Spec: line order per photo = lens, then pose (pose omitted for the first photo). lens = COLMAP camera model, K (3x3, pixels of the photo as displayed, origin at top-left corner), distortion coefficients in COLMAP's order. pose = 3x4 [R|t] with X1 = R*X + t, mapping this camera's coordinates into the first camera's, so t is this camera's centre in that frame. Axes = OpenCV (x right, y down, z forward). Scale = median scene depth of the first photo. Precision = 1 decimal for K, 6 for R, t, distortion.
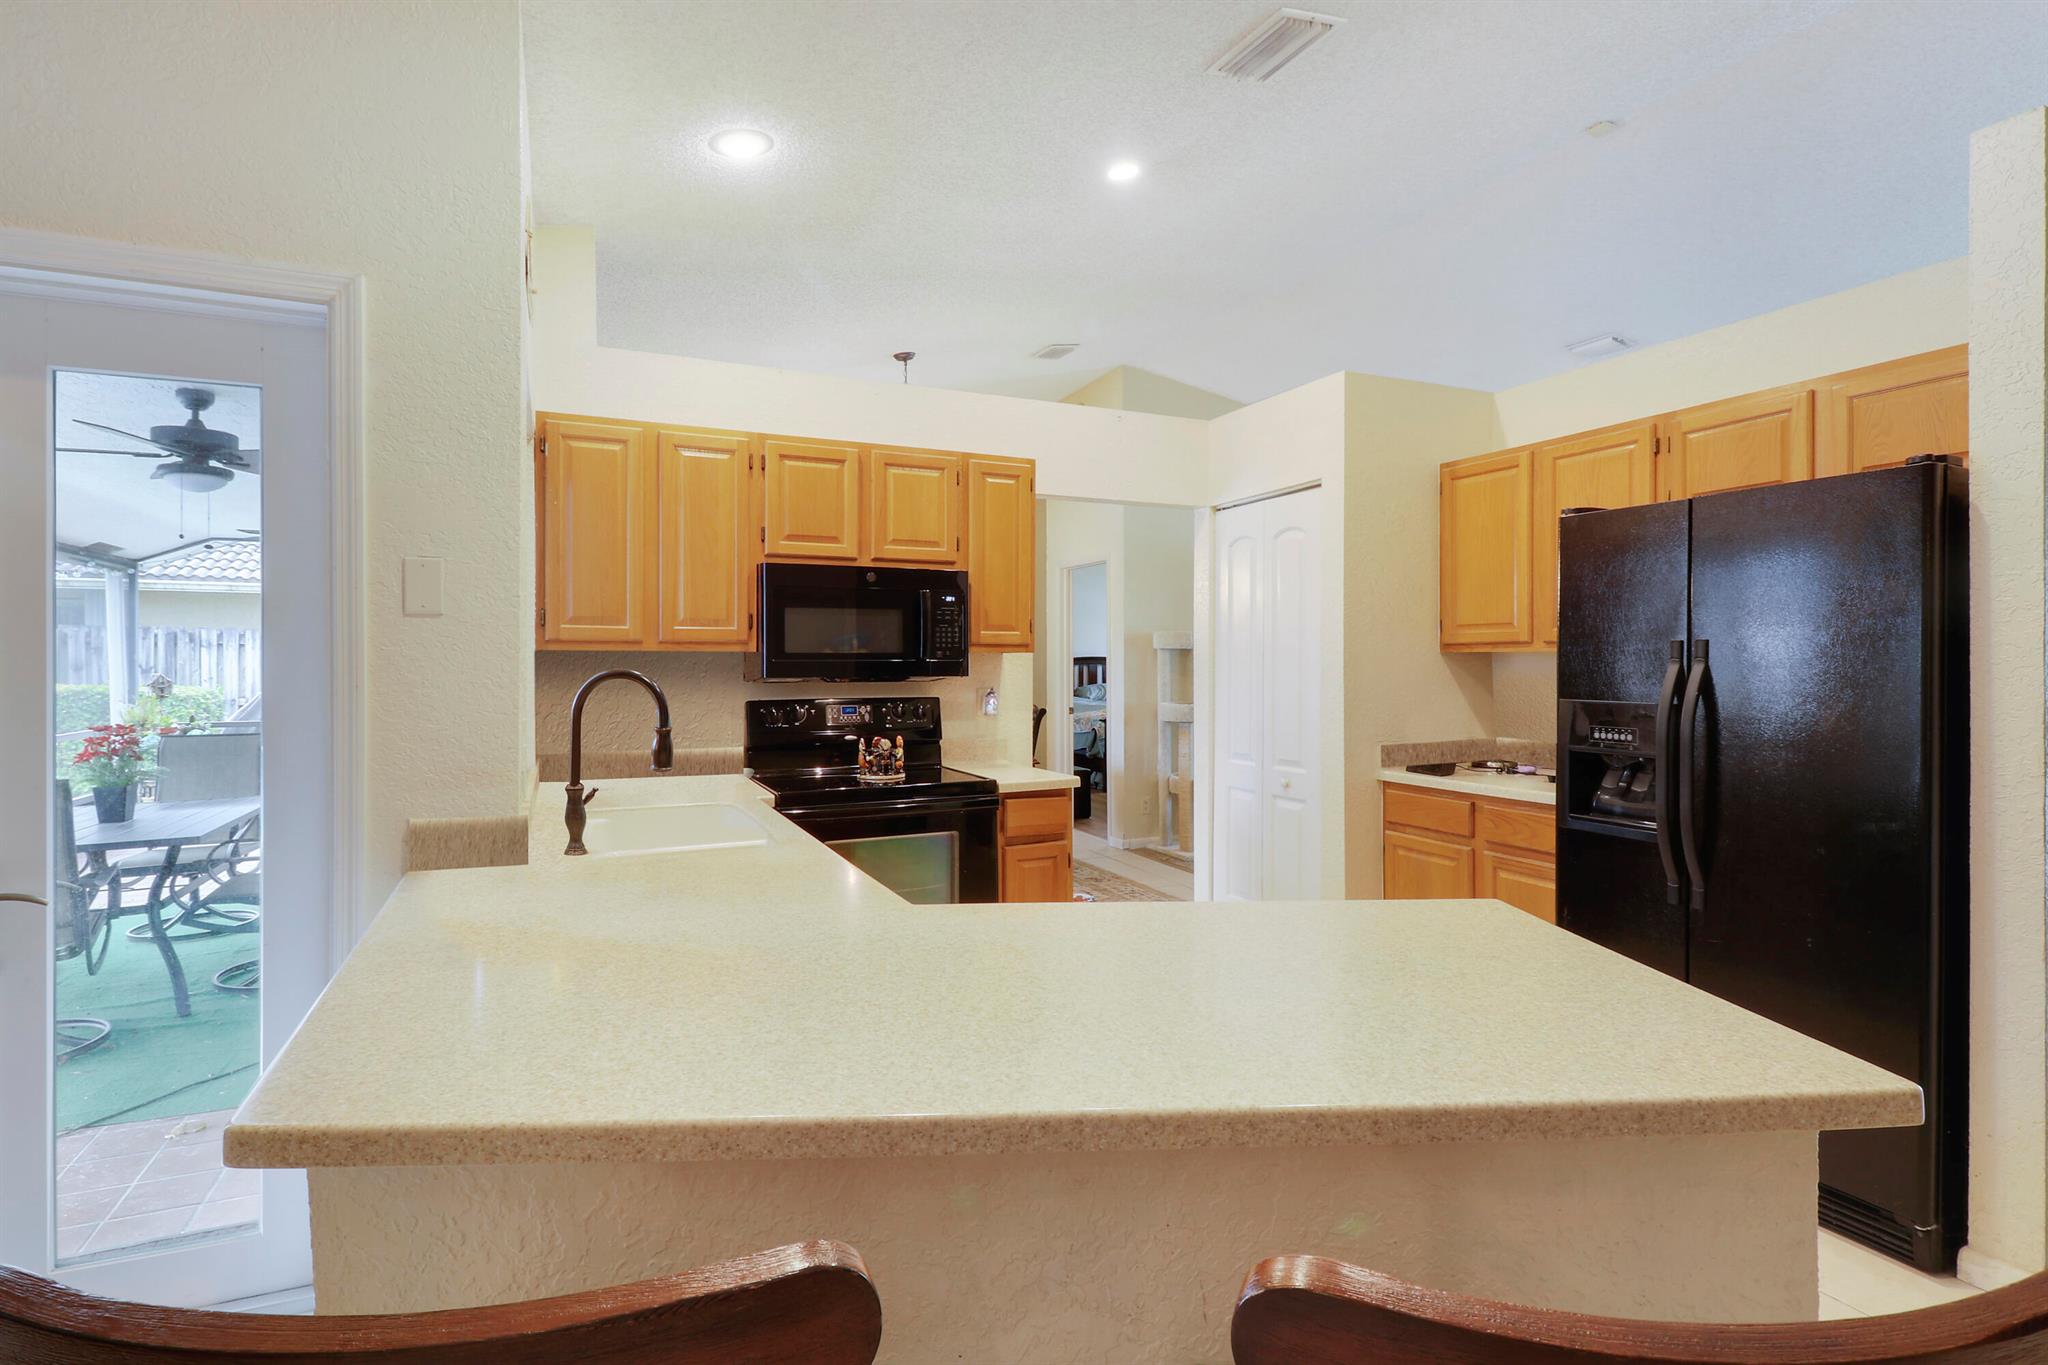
lens RADIAL K [[966.6, 0, 1012.5], [0, 966.6, 668.8], [0, 0, 1]] dist [-0.015299, -0.005641]
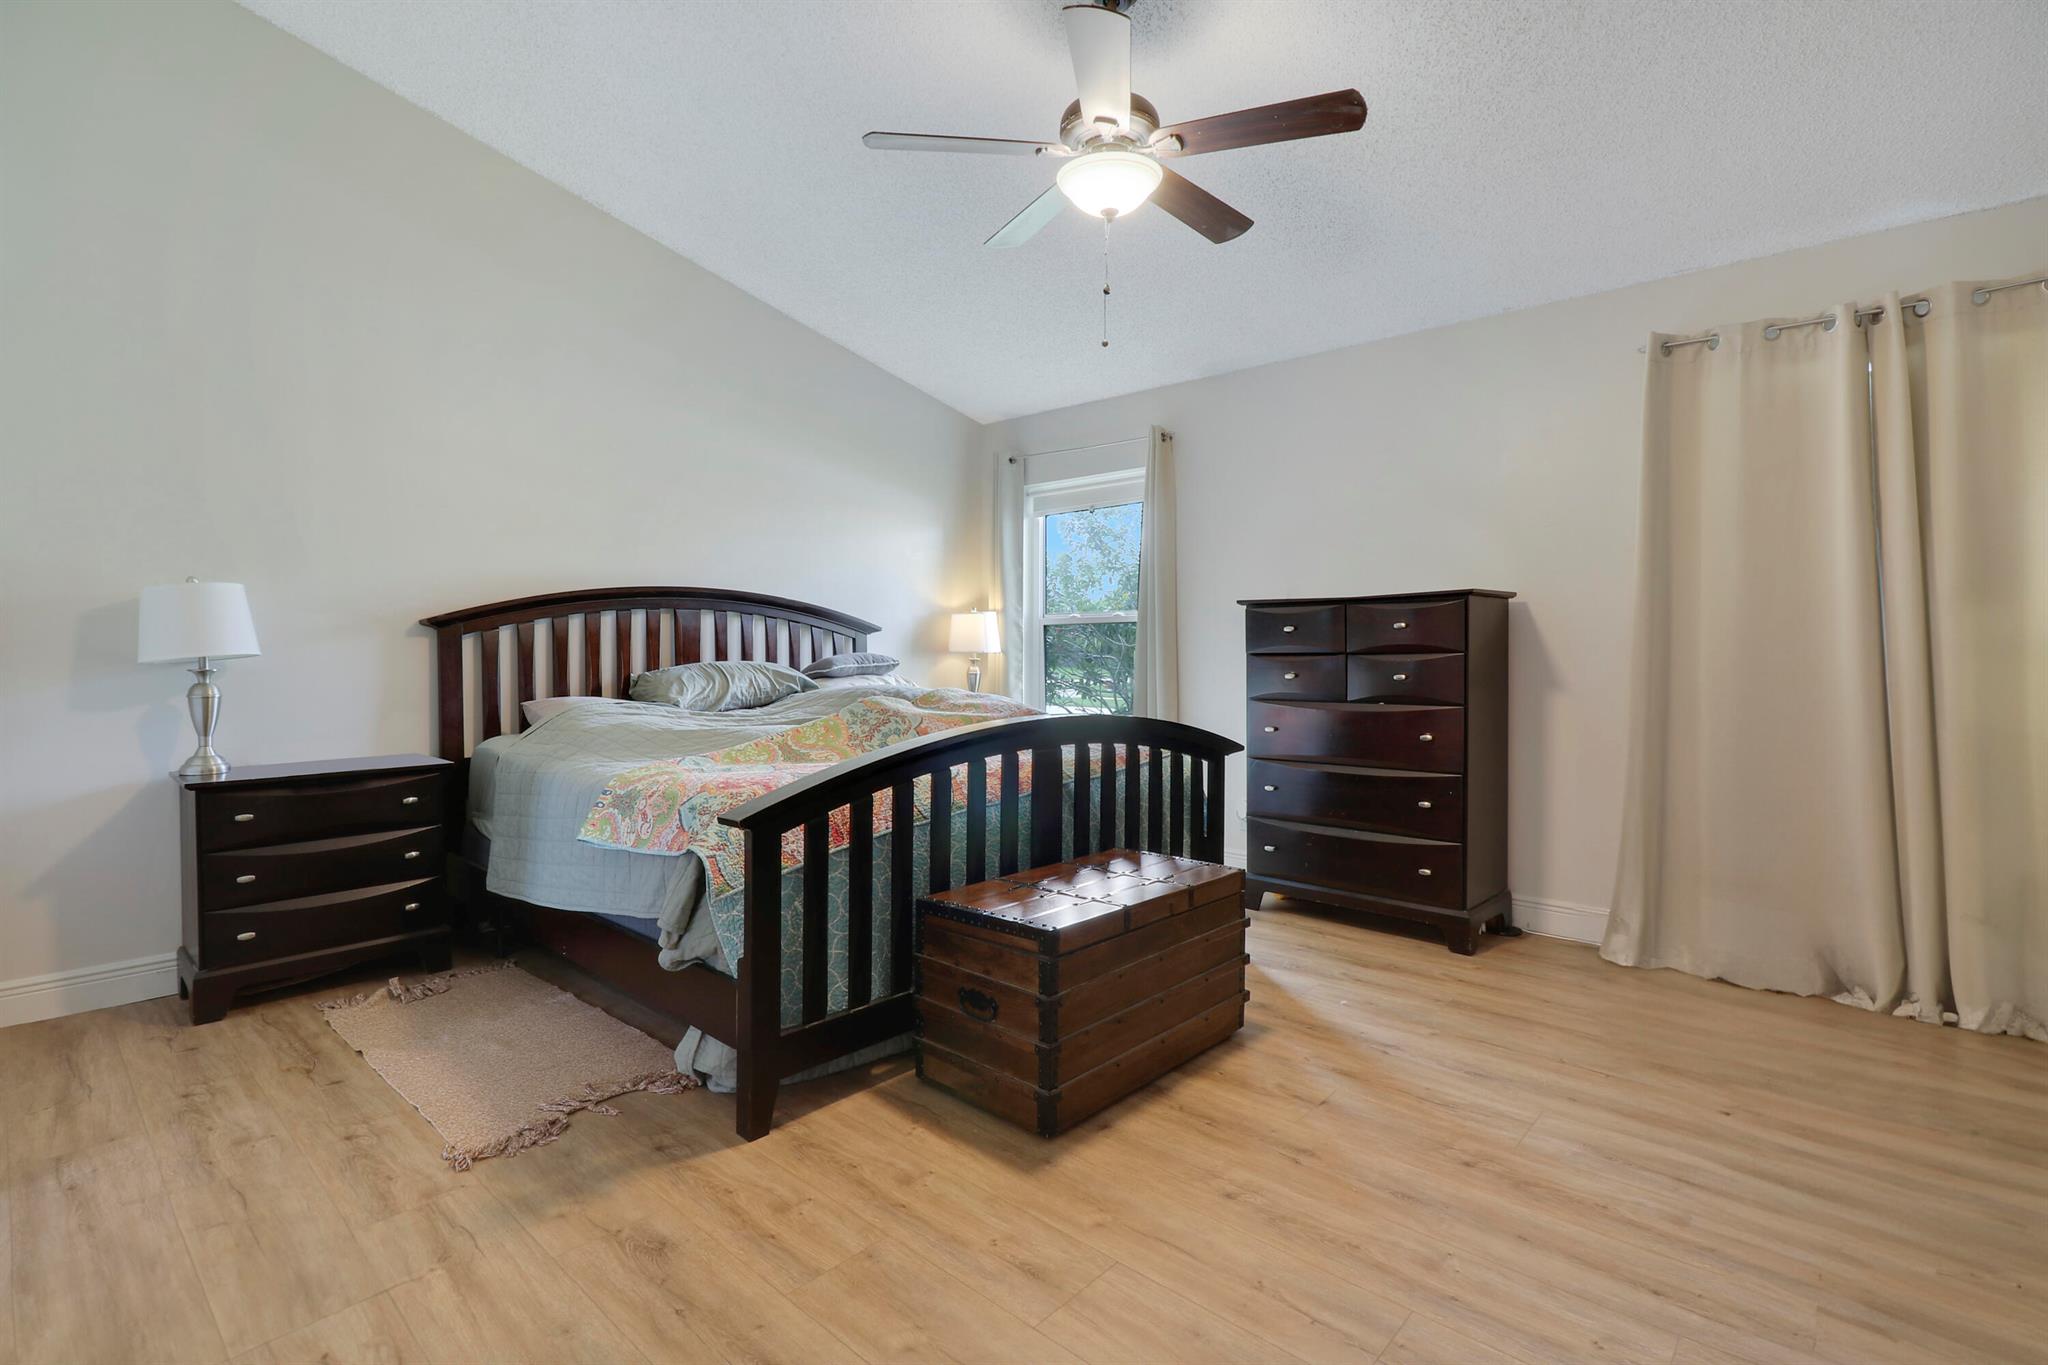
lens RADIAL K [[966.6, 0, 1025.7], [0, 966.6, 668.4], [0, 0, 1]] dist [-0.015299, -0.005641]
pose [[0.913116, -0.004137, 0.407680, 0.052539], [0.004064, 0.999991, 0.001046, 0.017750], [-0.407680, 0.000701, 0.913124, 0.632723]]
